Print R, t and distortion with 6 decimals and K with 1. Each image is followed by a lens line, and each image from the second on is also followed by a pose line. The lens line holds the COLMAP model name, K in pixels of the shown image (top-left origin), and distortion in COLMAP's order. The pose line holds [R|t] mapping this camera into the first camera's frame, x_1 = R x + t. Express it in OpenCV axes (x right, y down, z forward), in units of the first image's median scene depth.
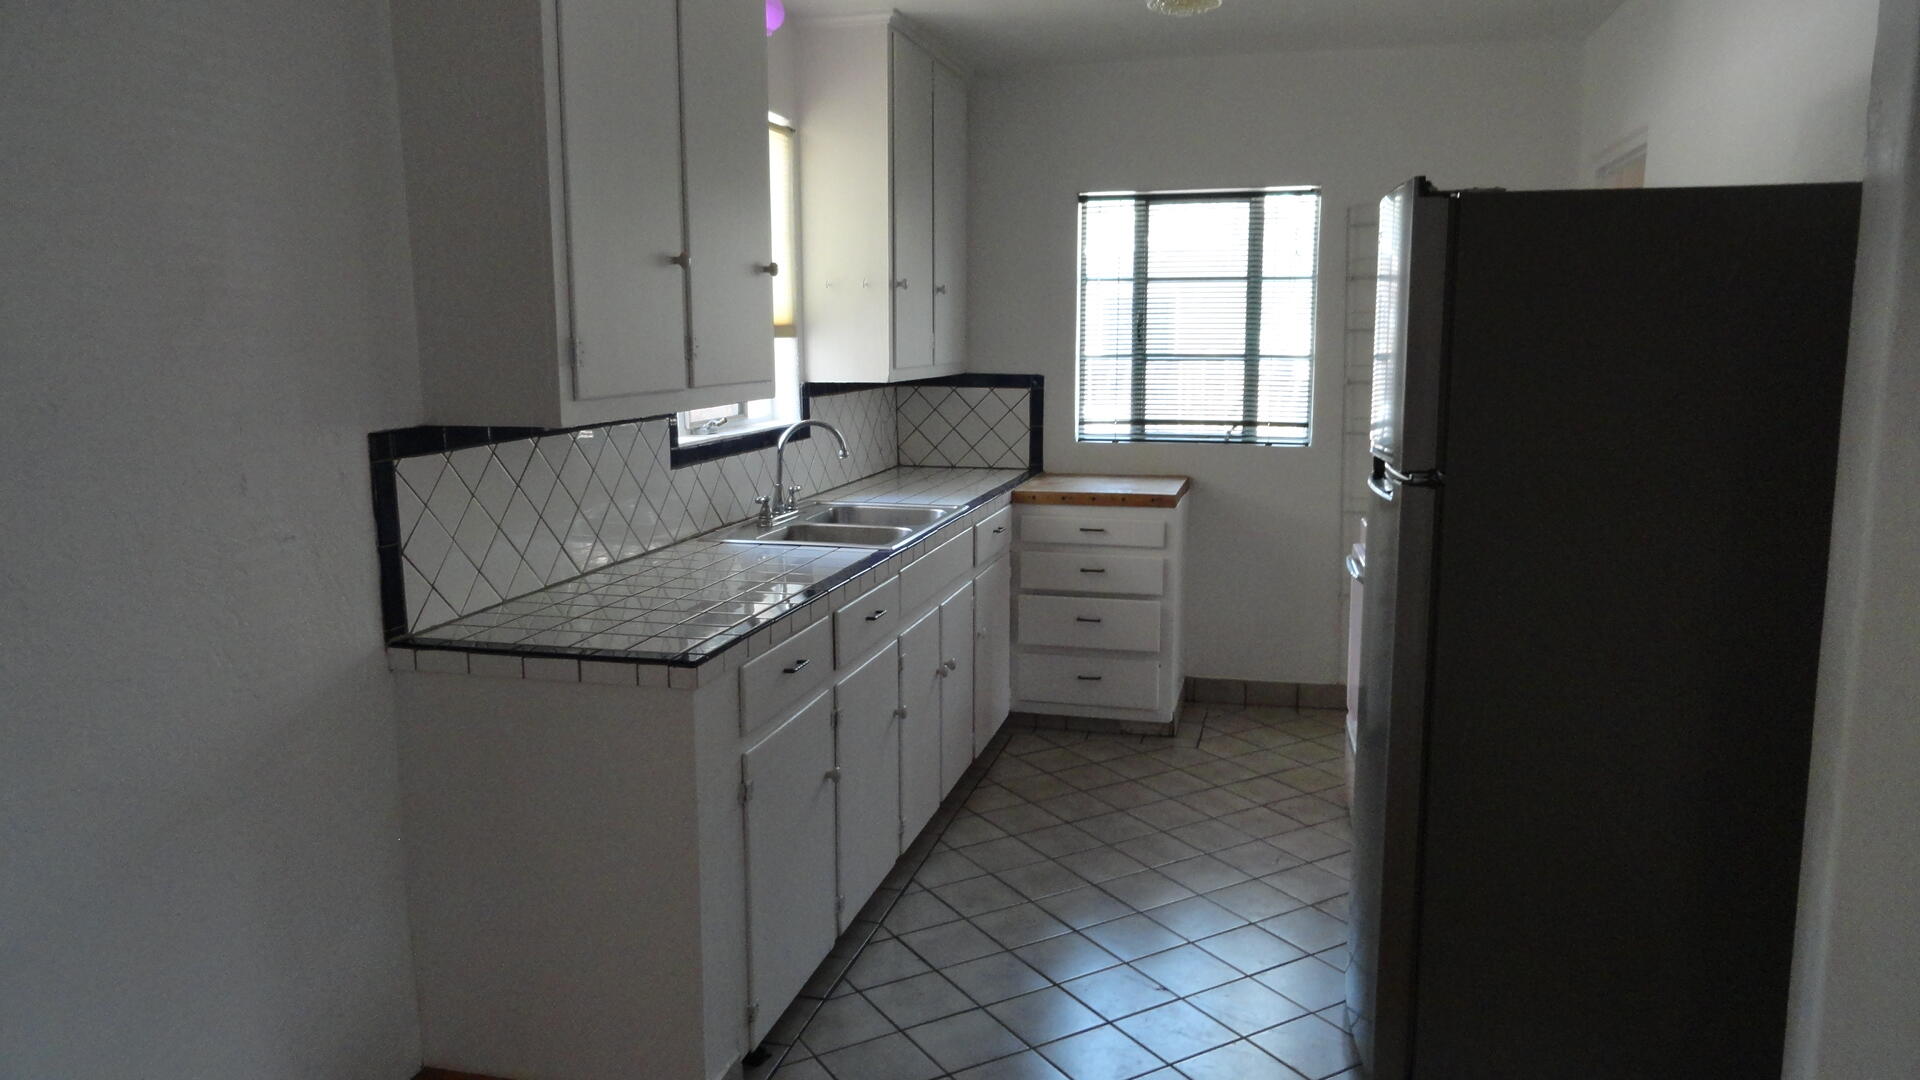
lens RADIAL K [[1305.9, 0, 971.9], [0, 1305.9, 537.7], [0, 0, 1]] dist [-0.005578, 0.005916]
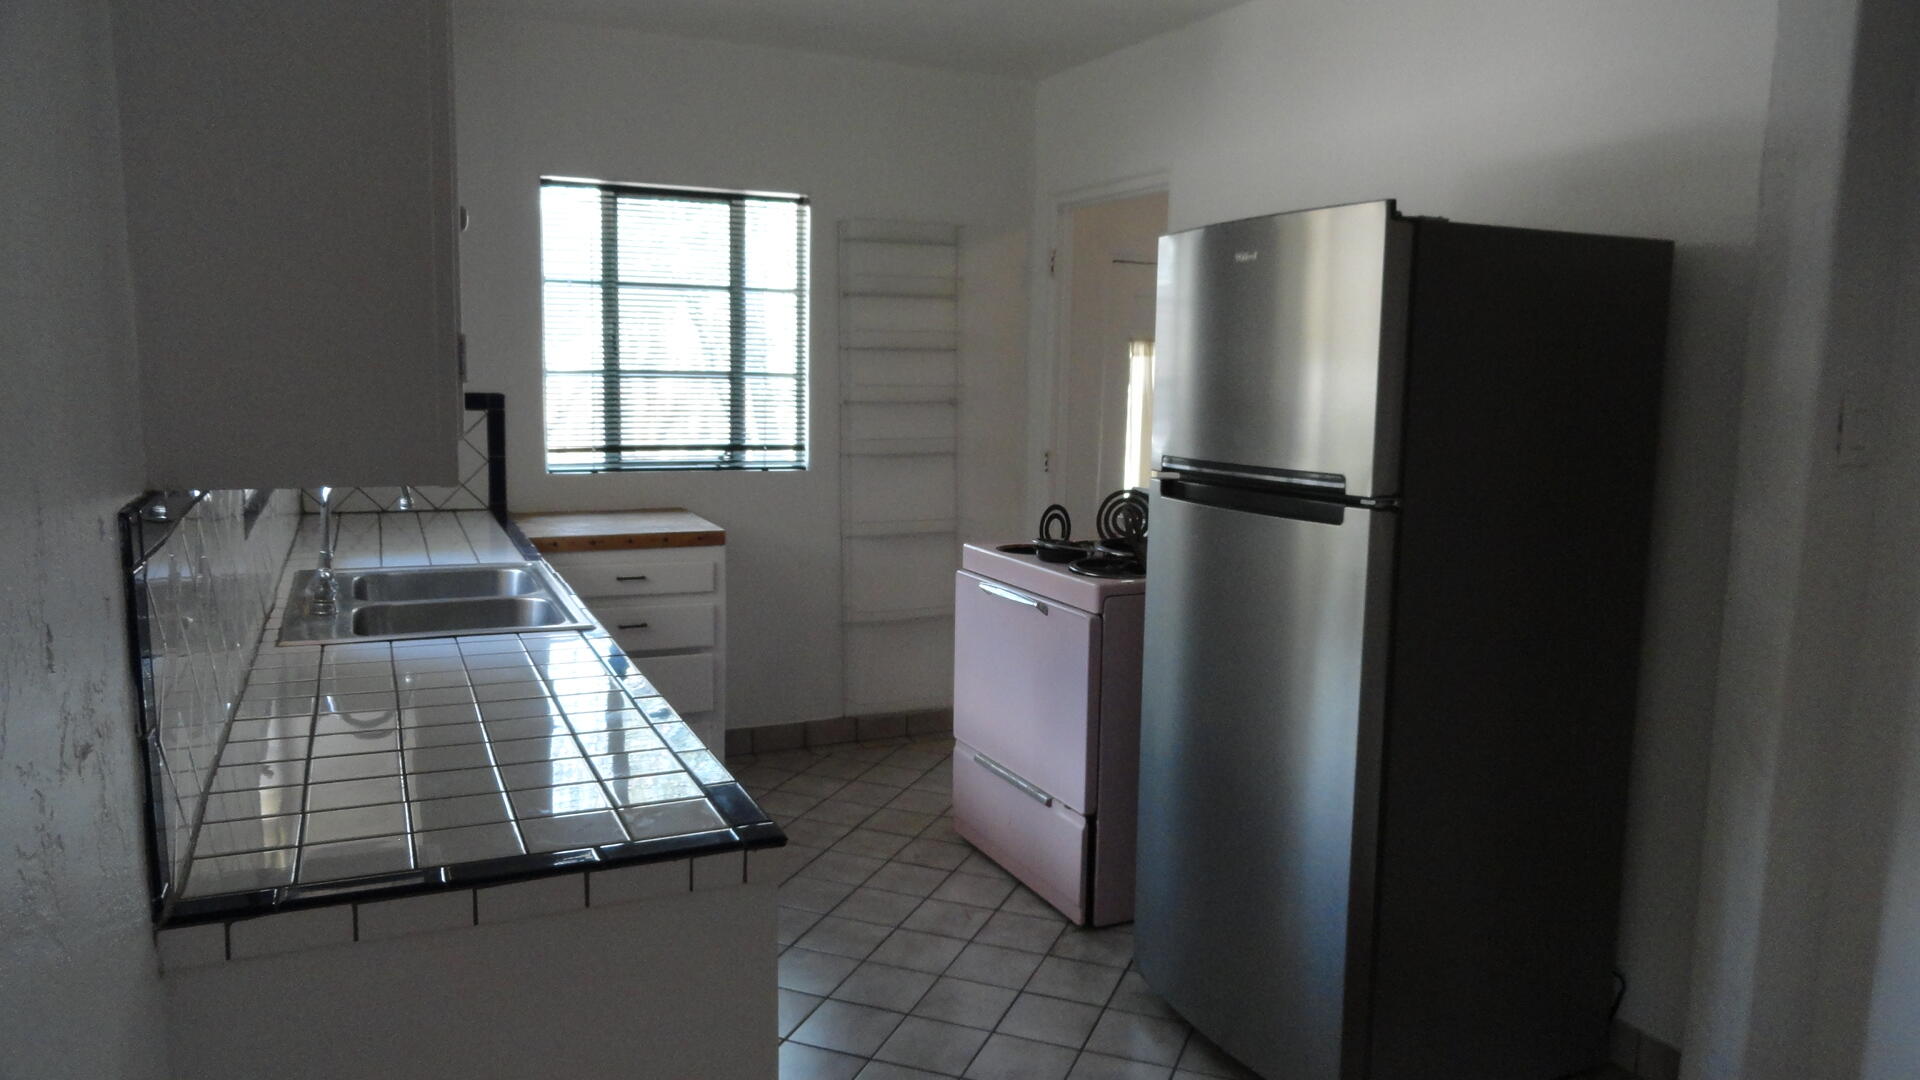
lens RADIAL K [[1305.9, 0, 960.7], [0, 1305.9, 541.5], [0, 0, 1]] dist [-0.005578, 0.005916]
pose [[0.778737, -0.067344, 0.623725, -0.241578], [0.074029, 0.997140, 0.015234, -0.024322], [-0.622967, 0.034310, 0.781495, 0.192062]]
